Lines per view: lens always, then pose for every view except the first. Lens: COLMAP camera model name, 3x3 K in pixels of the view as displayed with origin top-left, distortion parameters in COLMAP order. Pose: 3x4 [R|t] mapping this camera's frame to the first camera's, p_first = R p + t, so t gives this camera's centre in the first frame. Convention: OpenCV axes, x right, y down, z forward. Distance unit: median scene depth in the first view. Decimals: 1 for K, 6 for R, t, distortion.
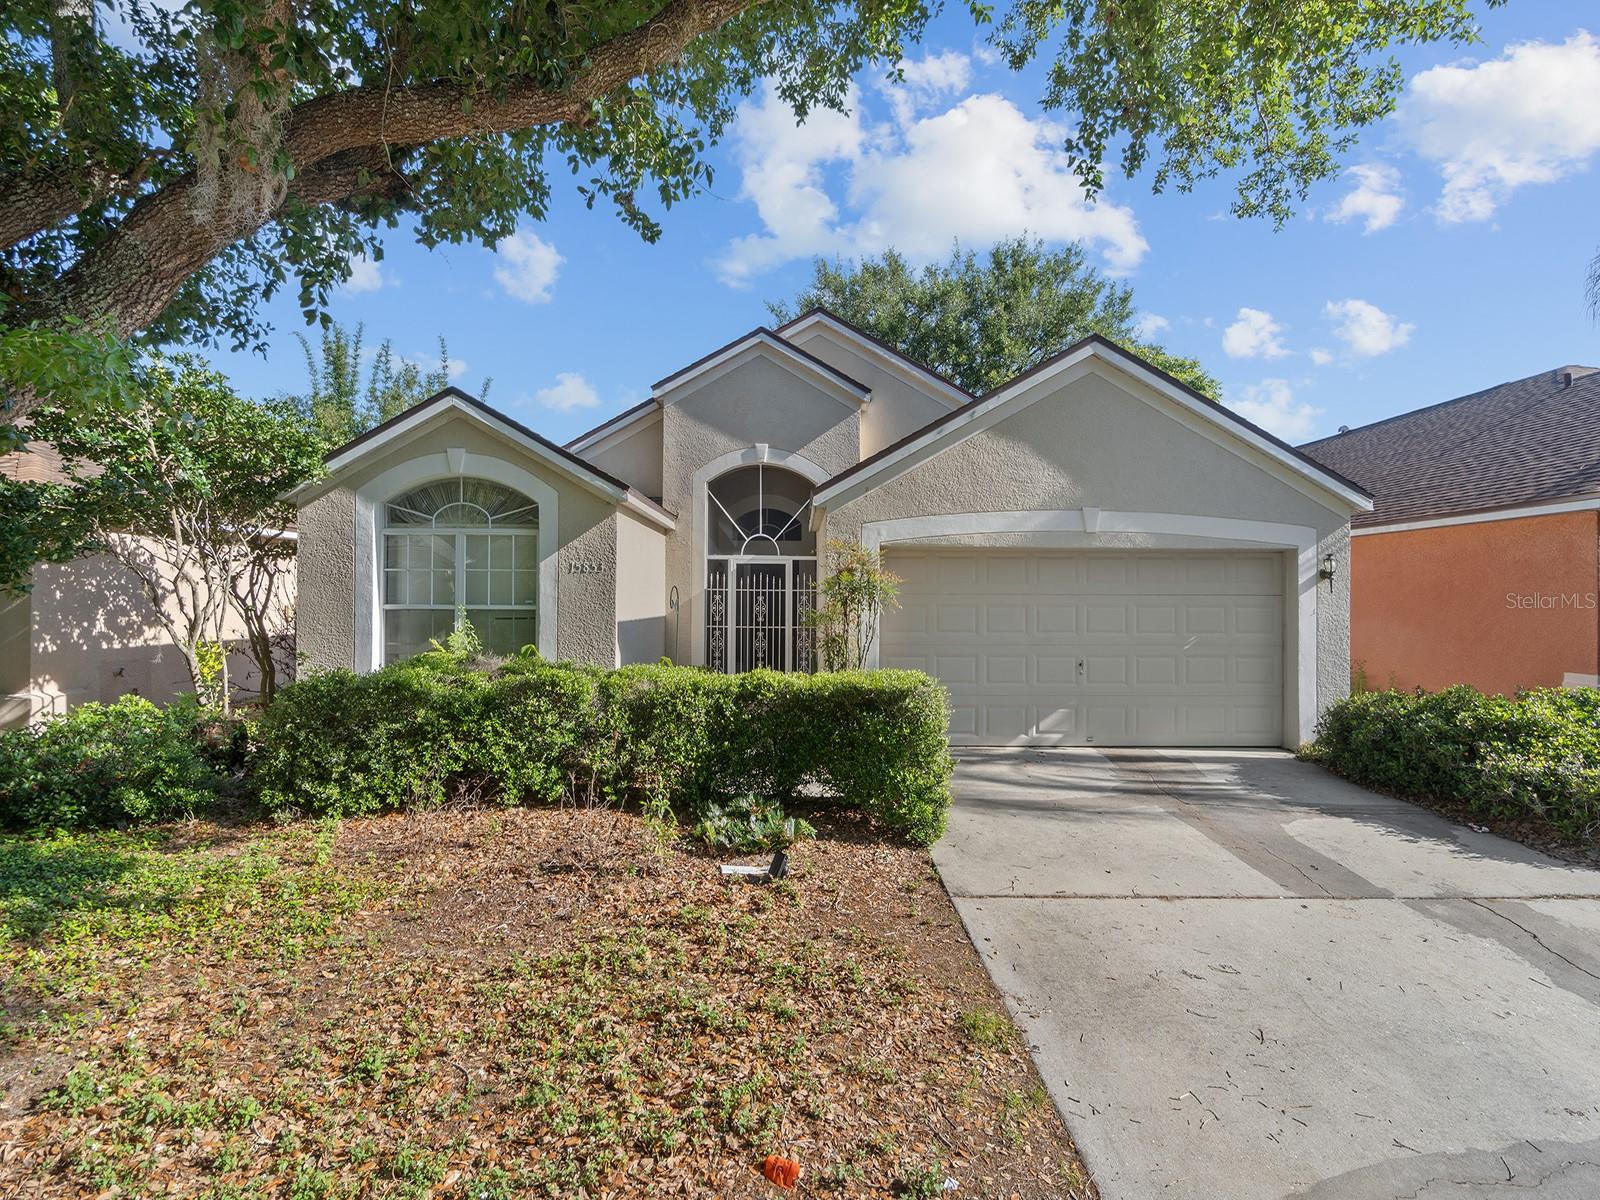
lens RADIAL K [[731.8, 0, 792.1], [0, 731.8, 574.0], [0, 0, 1]] dist [-0.007857, 0.000057]
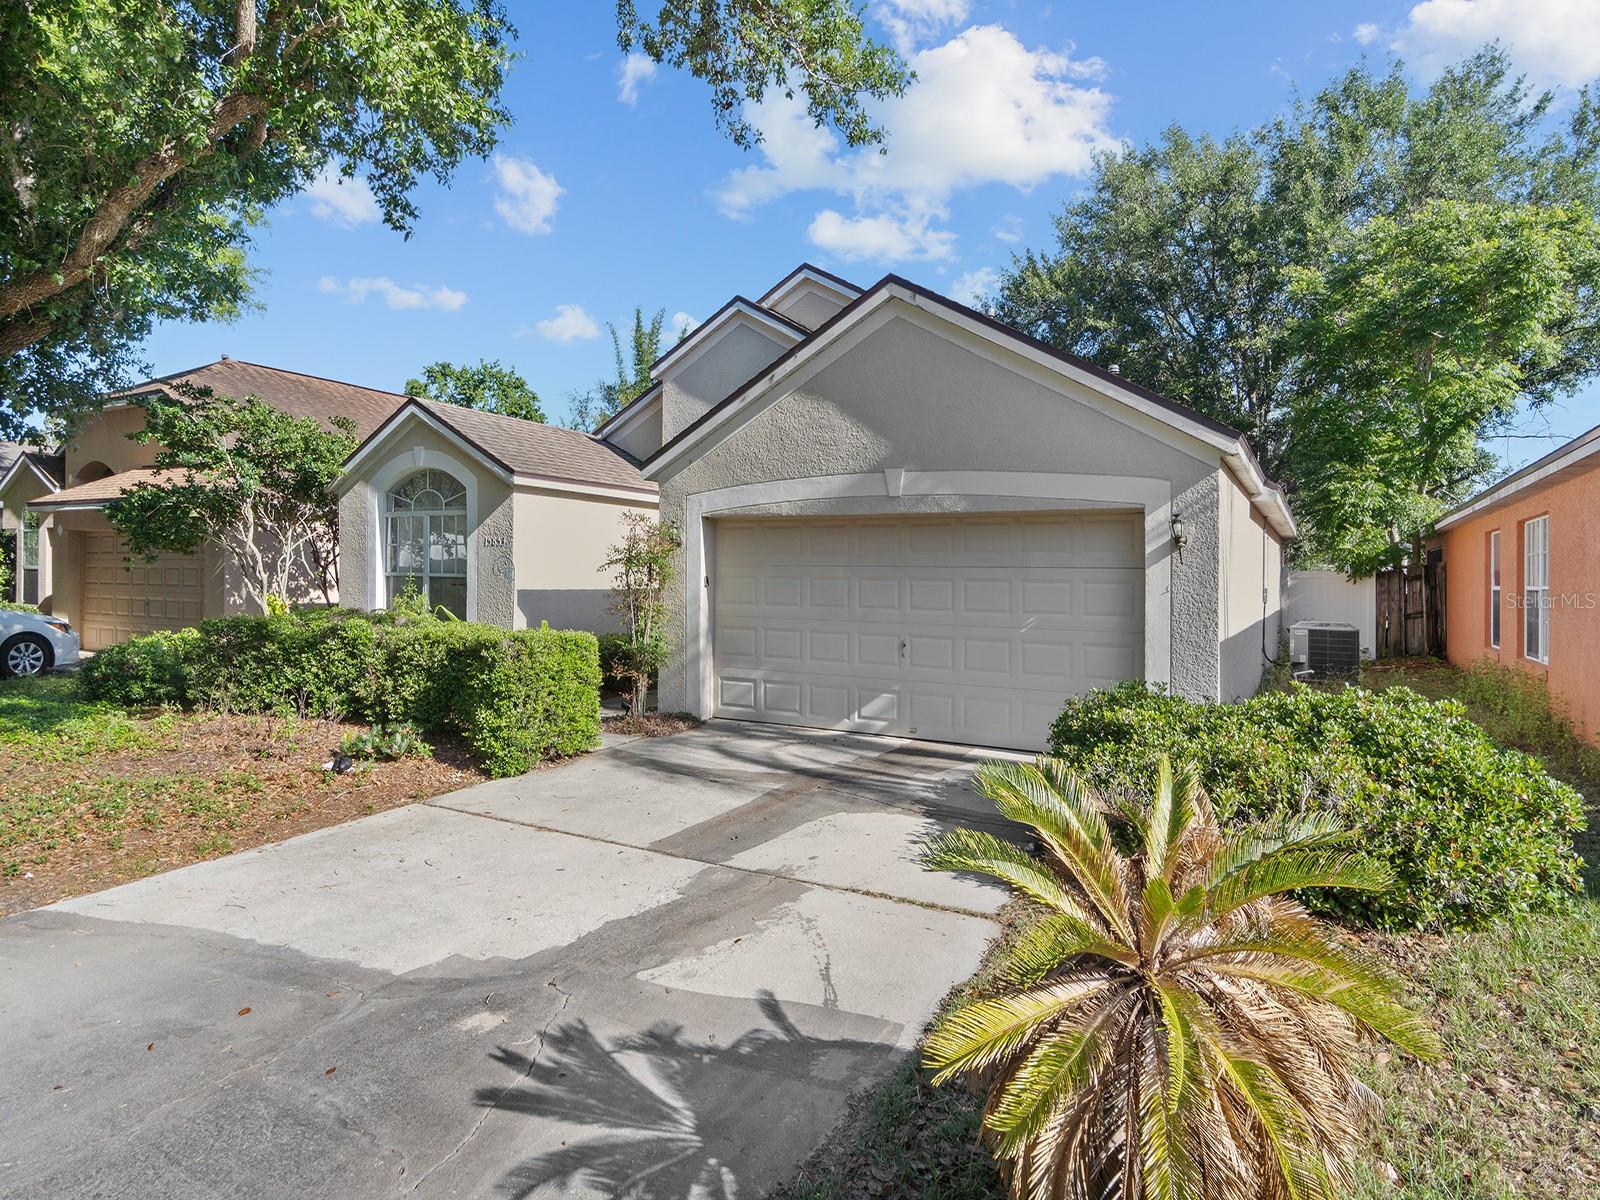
lens RADIAL K [[888.0, 0, 801.1], [0, 888.0, 552.0], [0, 0, 1]] dist [-0.003884, -0.000096]
pose [[0.876195, -0.004375, -0.481936, 0.607875], [0.004018, 0.999990, -0.001773, 0.008980], [0.481939, -0.000383, 0.876204, -0.002810]]
